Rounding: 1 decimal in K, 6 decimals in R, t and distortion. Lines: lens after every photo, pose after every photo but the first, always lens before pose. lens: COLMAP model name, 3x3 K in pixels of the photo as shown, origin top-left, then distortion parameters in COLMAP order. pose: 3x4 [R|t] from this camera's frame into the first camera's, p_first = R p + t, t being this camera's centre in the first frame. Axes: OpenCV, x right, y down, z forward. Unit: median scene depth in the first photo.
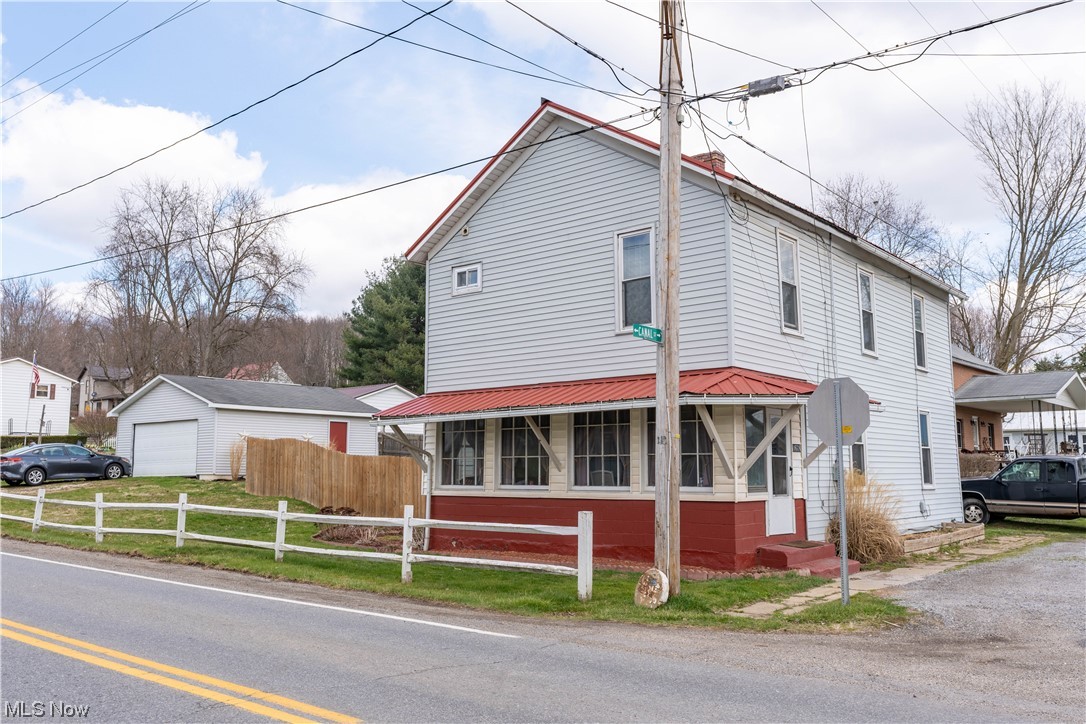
lens RADIAL K [[924.7, 0, 543.0], [0, 924.7, 362.0], [0, 0, 1]] dist [0.000078, 0.001939]
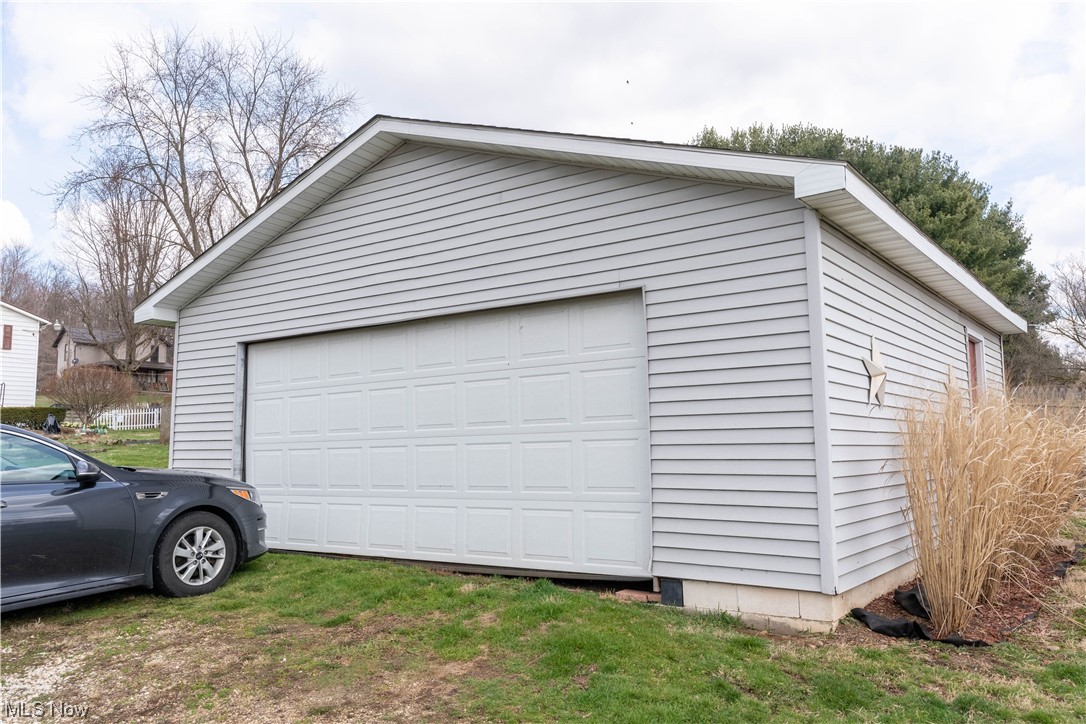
lens RADIAL K [[824.1, 0, 543.0], [0, 824.1, 362.0], [0, 0, 1]] dist [0.000799, 0.000620]
pose [[0.997835, -0.000931, 0.065754, -0.626814], [-0.000345, 0.999812, 0.019393, 0.114063], [-0.065760, -0.019373, 0.997647, 1.277101]]
